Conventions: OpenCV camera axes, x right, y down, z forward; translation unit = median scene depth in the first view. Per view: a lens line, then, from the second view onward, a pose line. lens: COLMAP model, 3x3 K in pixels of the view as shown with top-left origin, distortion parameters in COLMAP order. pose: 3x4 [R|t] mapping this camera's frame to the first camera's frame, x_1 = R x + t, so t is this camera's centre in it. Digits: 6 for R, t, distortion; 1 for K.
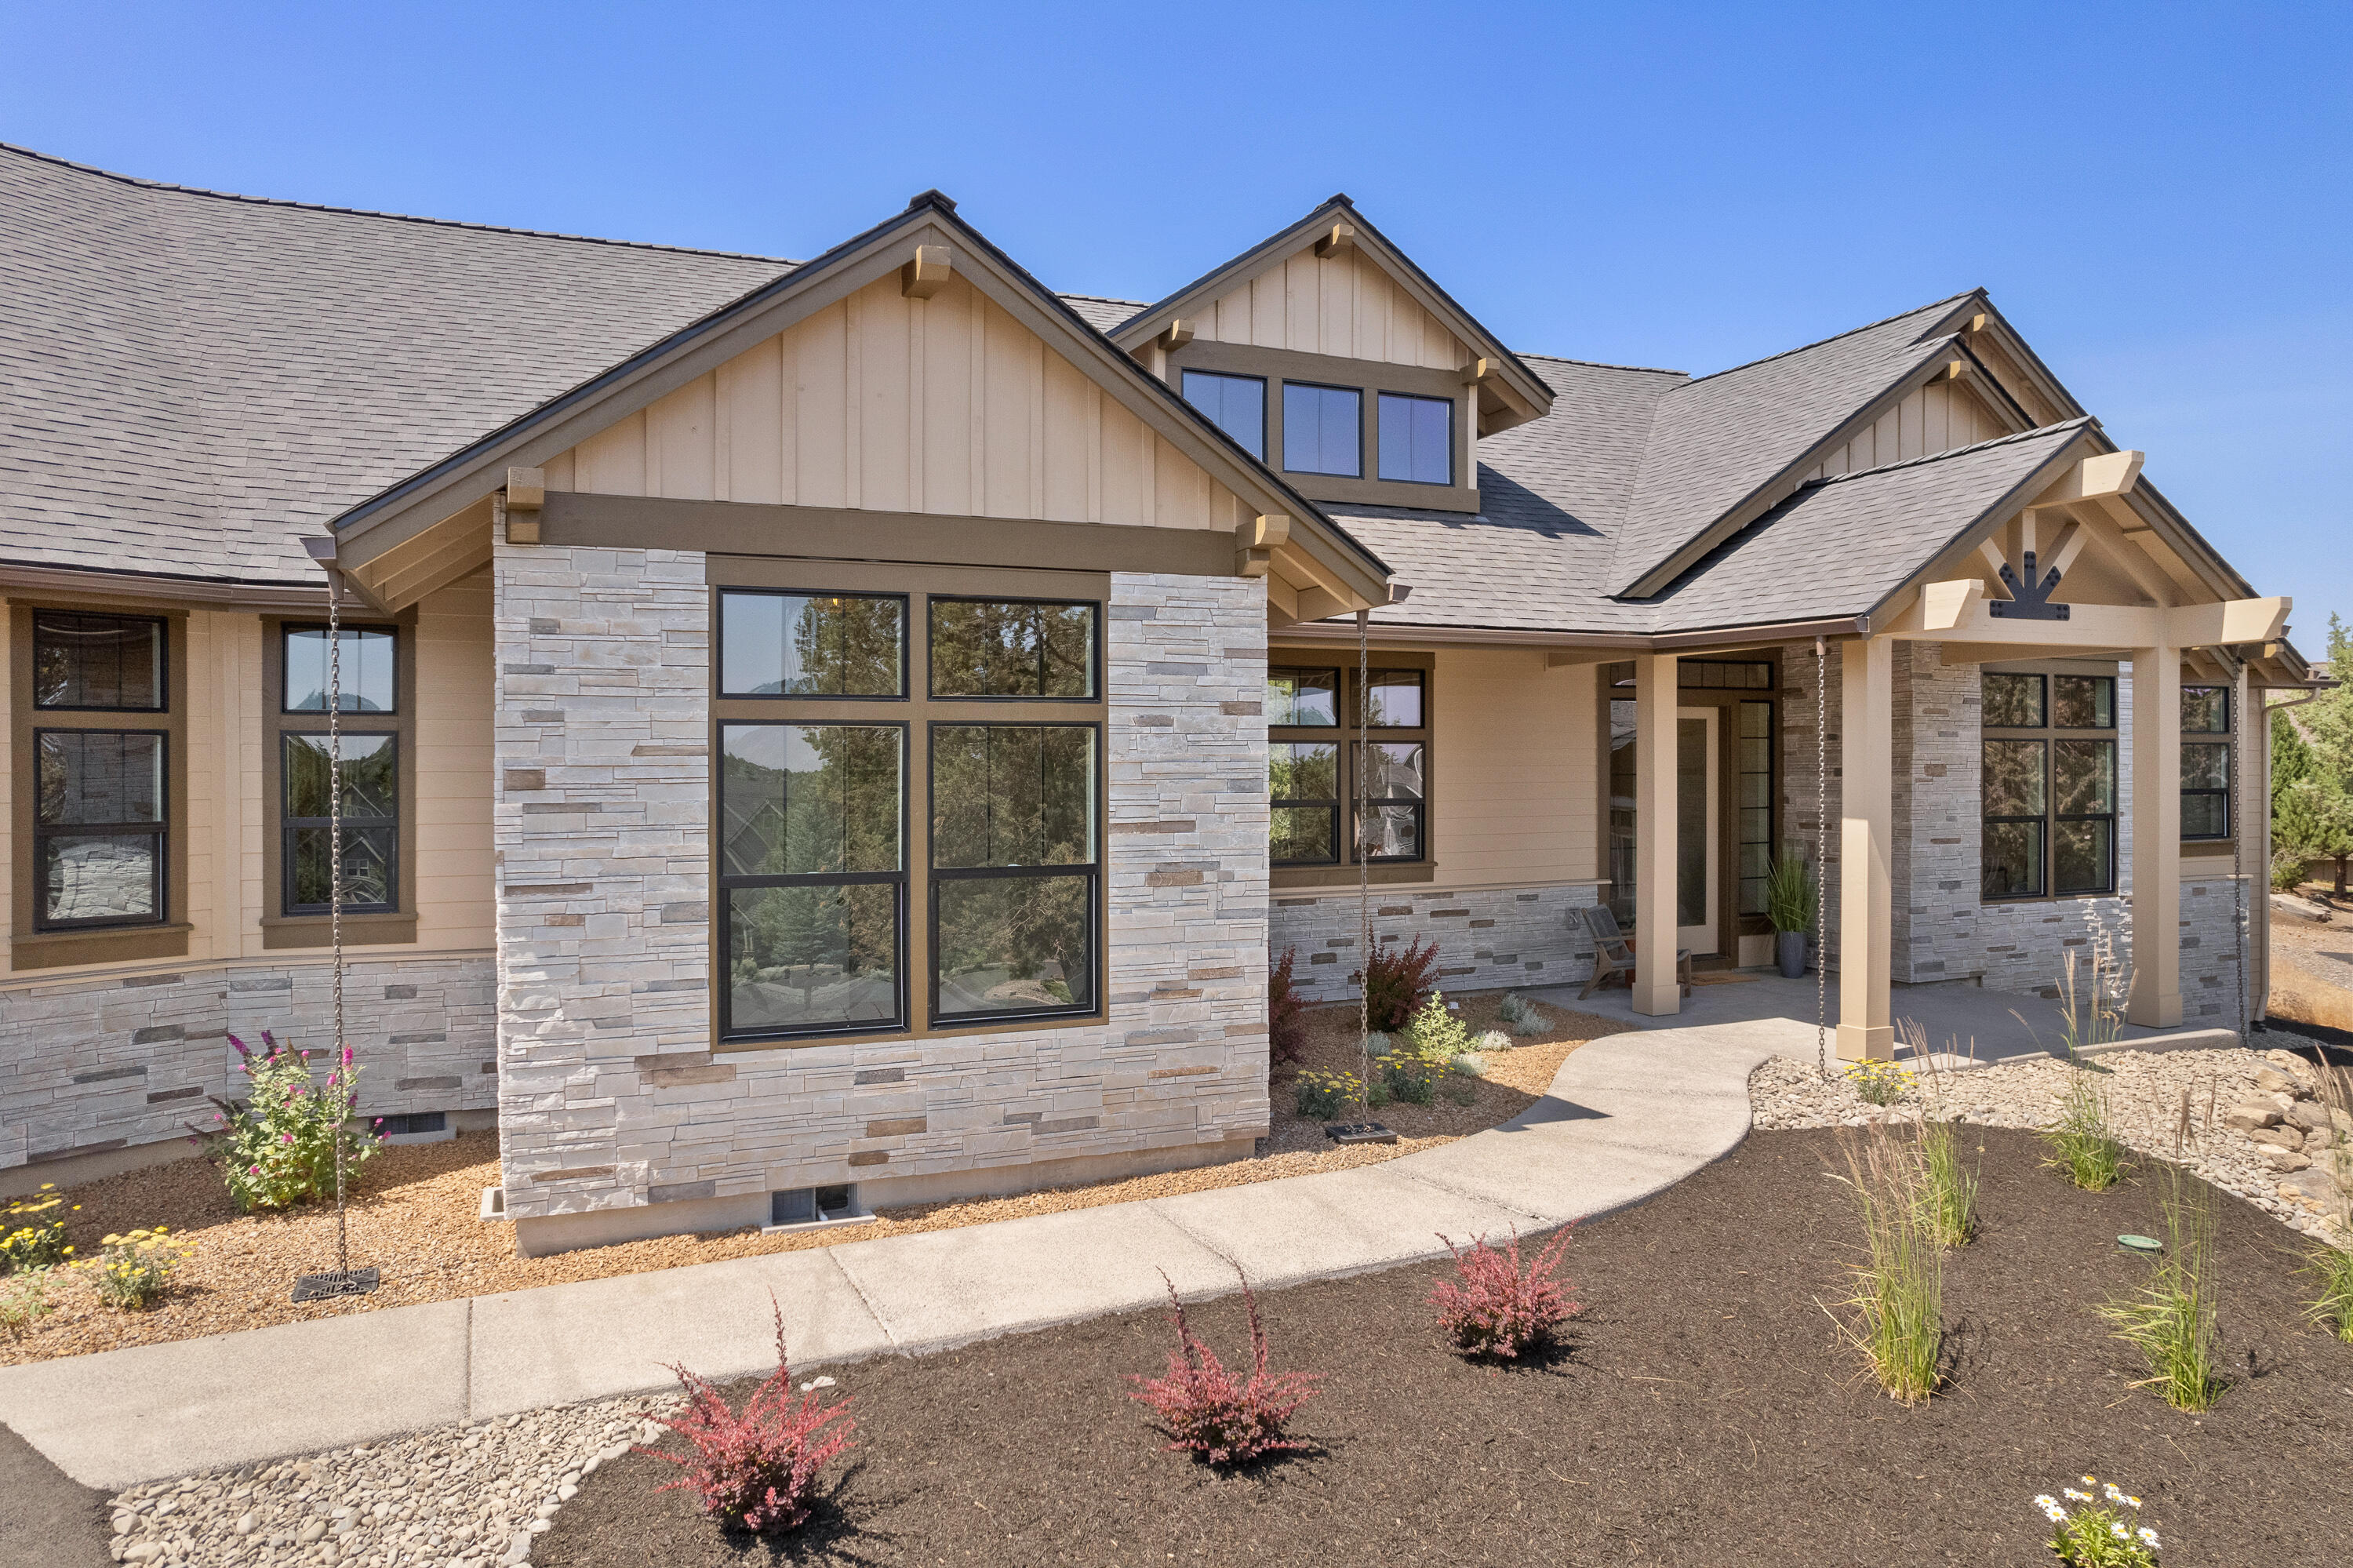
lens RADIAL K [[1514.6, 0, 1176.5], [0, 1514.6, 784.0], [0, 0, 1]] dist [-0.063964, 0.040582]
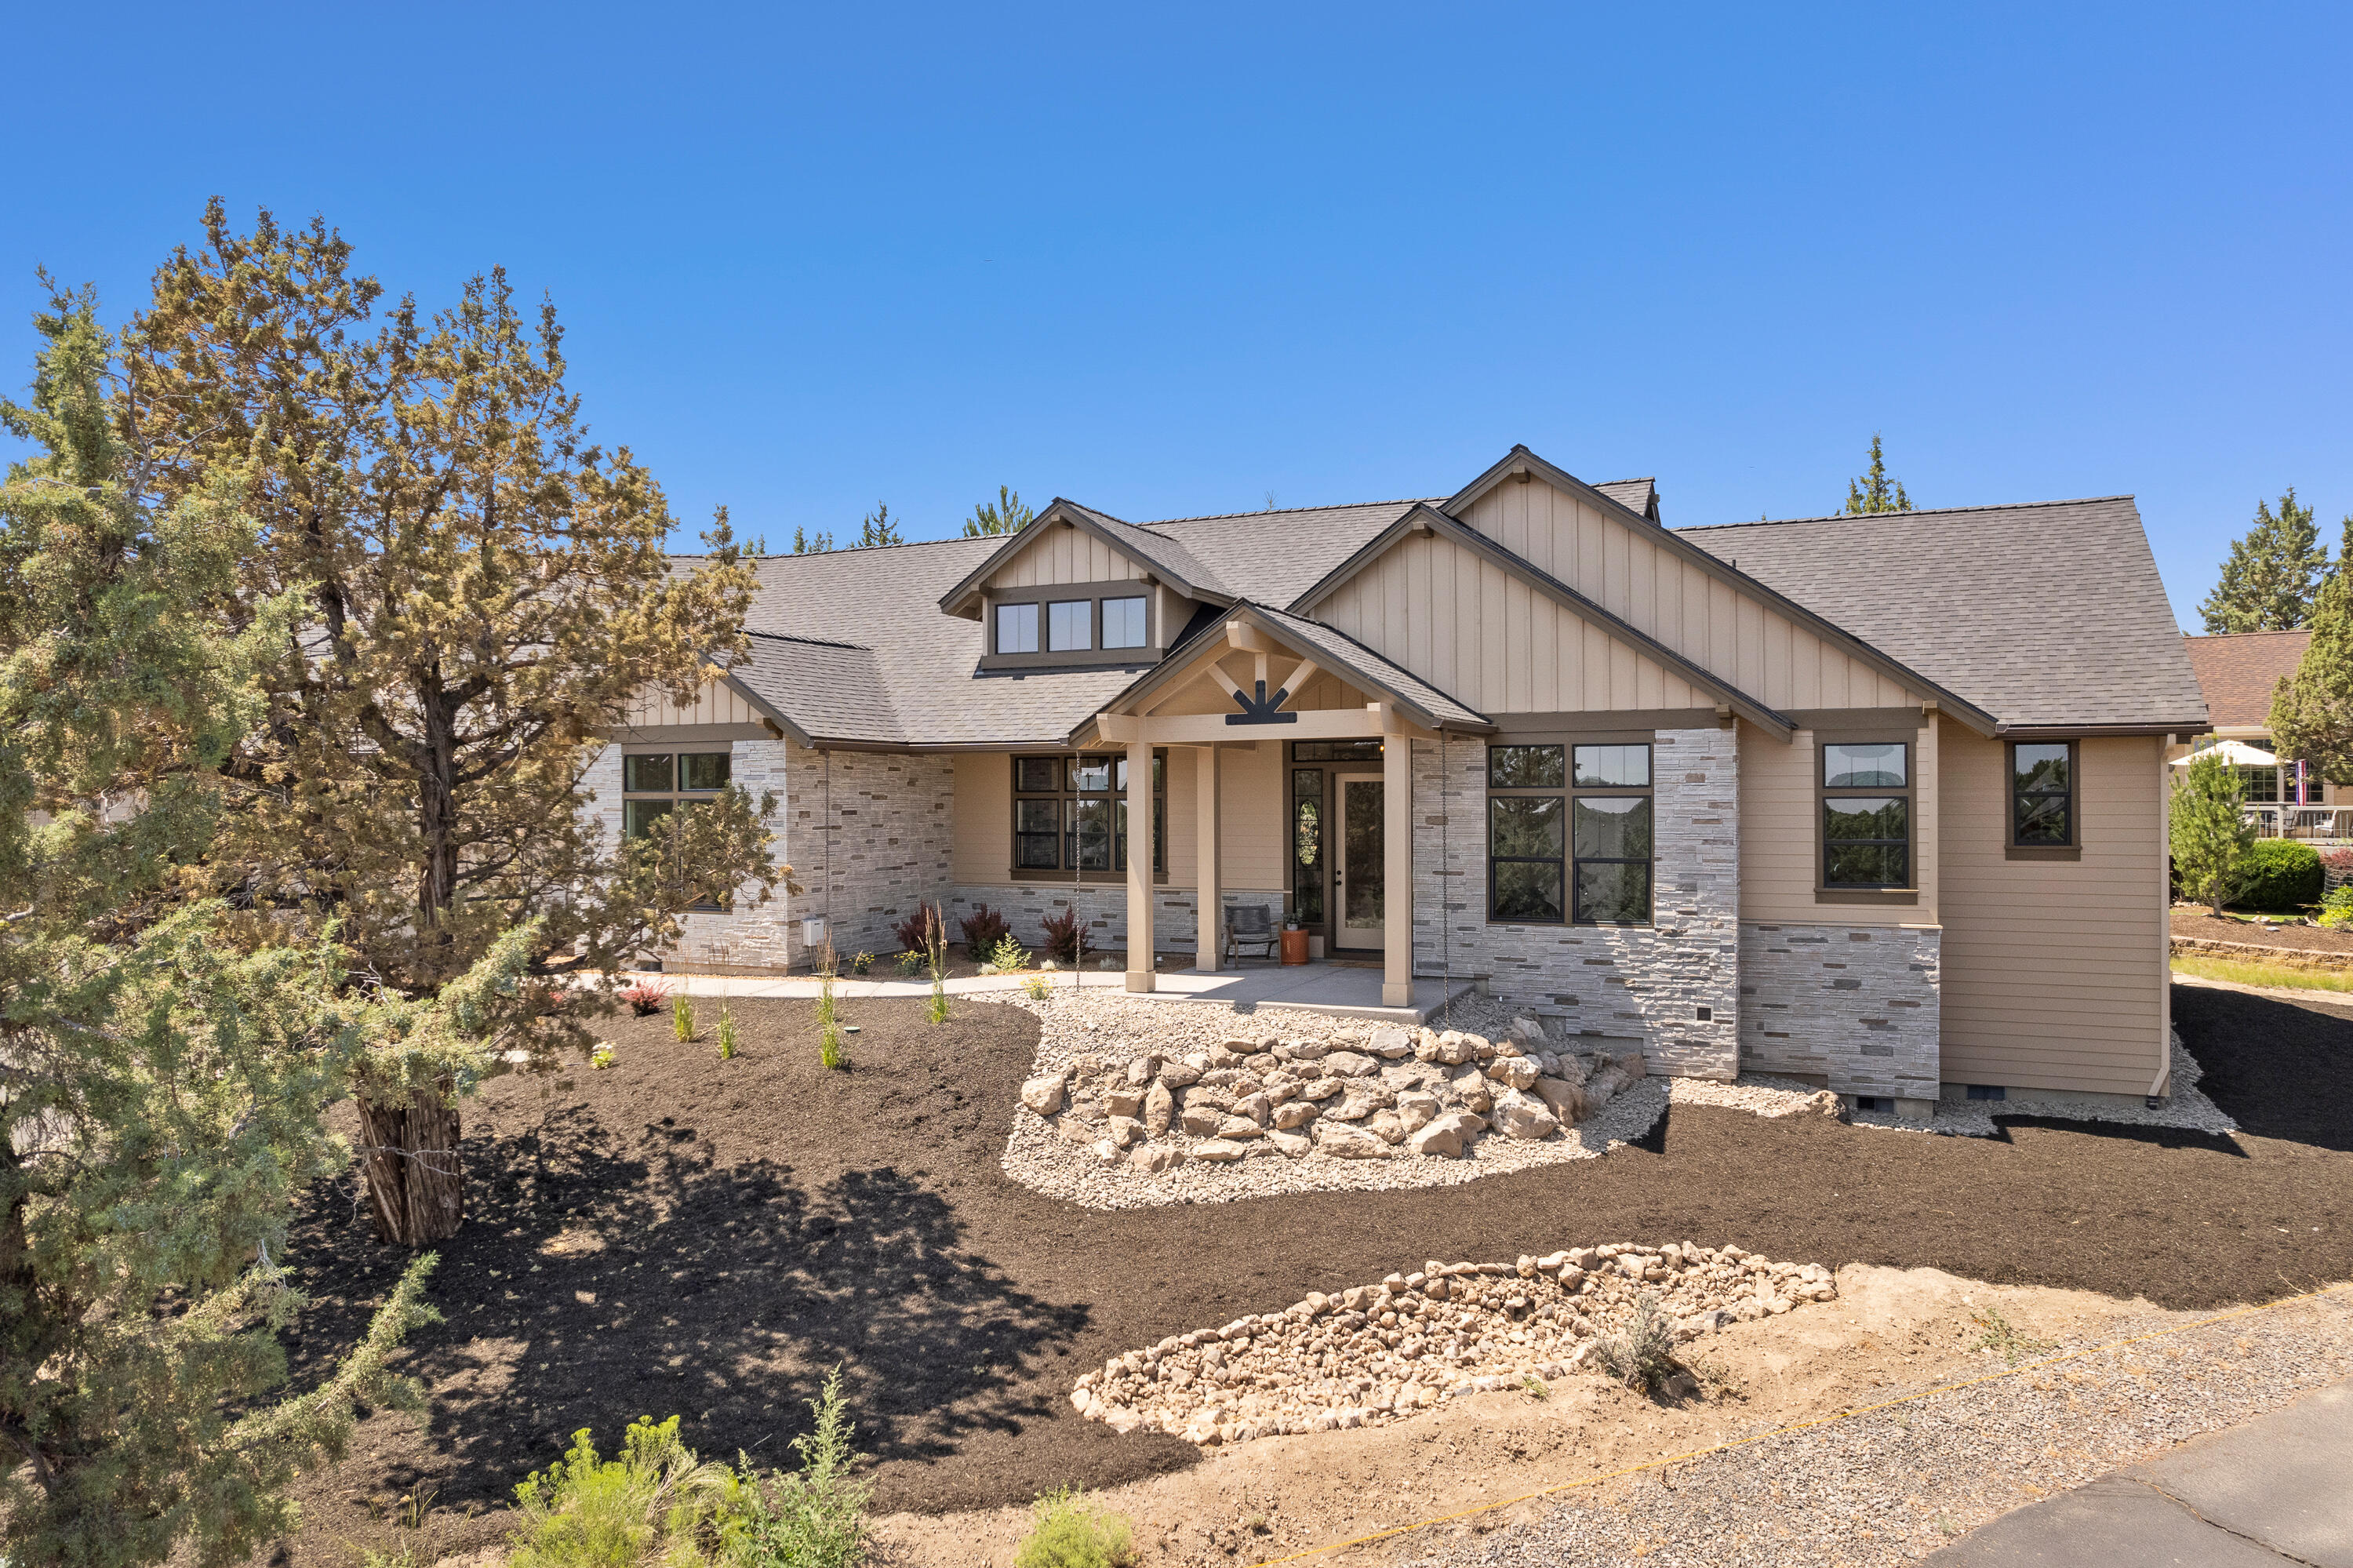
lens RADIAL K [[1514.6, 0, 1176.5], [0, 1514.6, 784.0], [0, 0, 1]] dist [-0.063964, 0.040582]
pose [[0.670660, -0.004223, -0.741753, 1.562505], [-0.009461, 0.999854, -0.014247, -0.023592], [0.741704, 0.016572, 0.670522, -0.111444]]
